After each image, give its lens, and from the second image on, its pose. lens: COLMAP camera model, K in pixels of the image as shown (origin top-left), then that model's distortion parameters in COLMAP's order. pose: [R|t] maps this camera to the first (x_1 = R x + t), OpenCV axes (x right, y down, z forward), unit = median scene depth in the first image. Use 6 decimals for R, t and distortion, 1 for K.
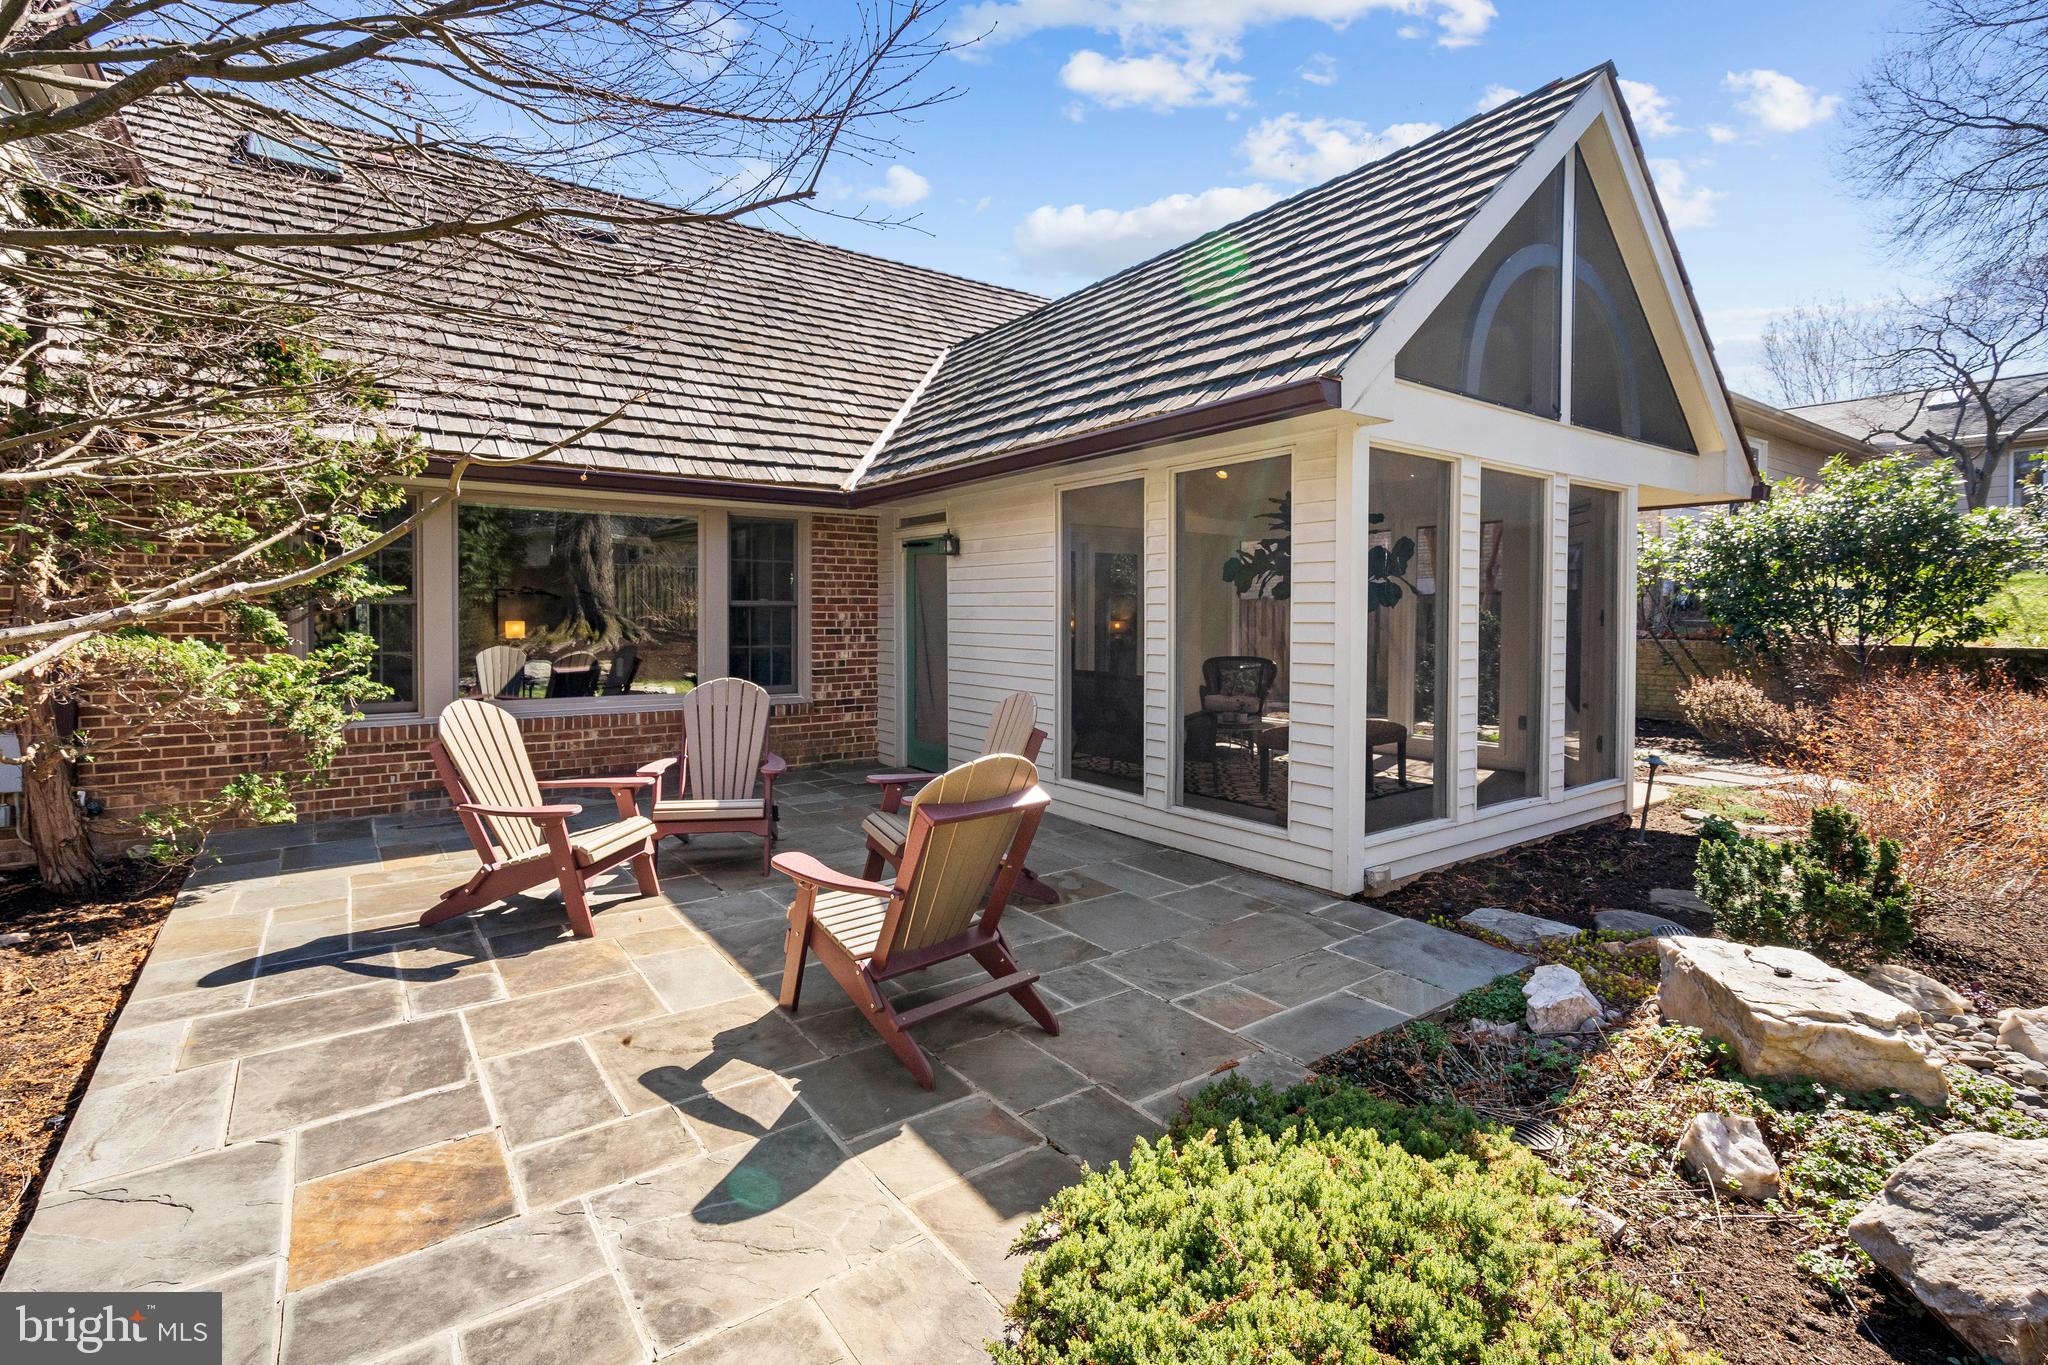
lens RADIAL K [[940.3, 0, 991.4], [0, 940.3, 632.9], [0, 0, 1]] dist [-0.000453, -0.000439]
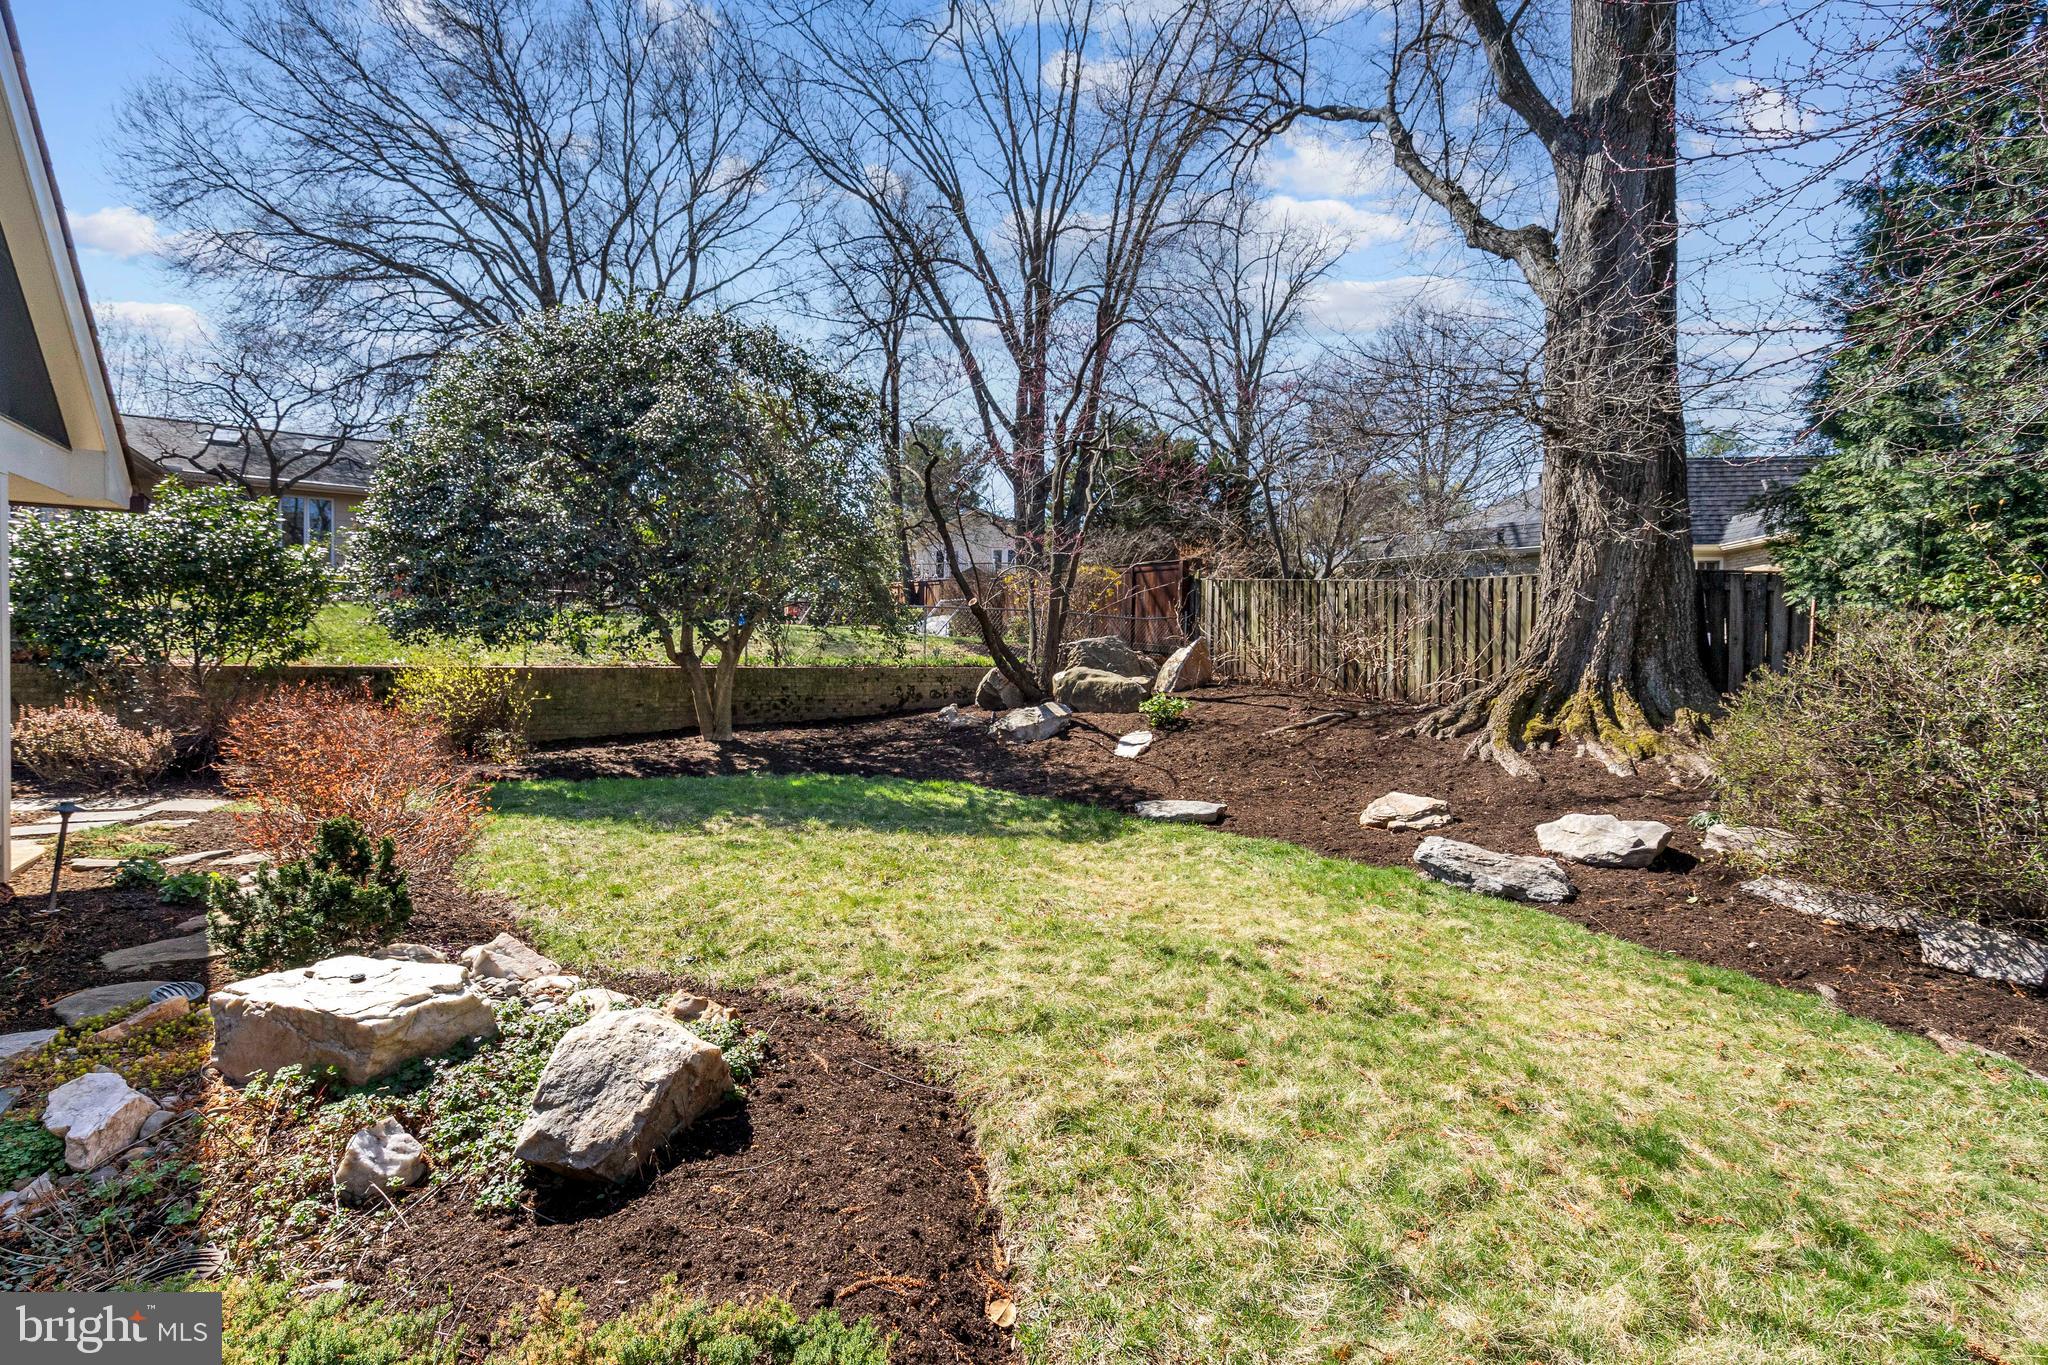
lens RADIAL K [[940.3, 0, 1020.9], [0, 940.3, 674.9], [0, 0, 1]] dist [-0.000453, -0.000439]
pose [[0.052966, -0.027215, 0.998225, -0.163433], [0.003204, 0.999628, 0.027084, -0.007410], [-0.998591, 0.001764, 0.053033, 0.188361]]
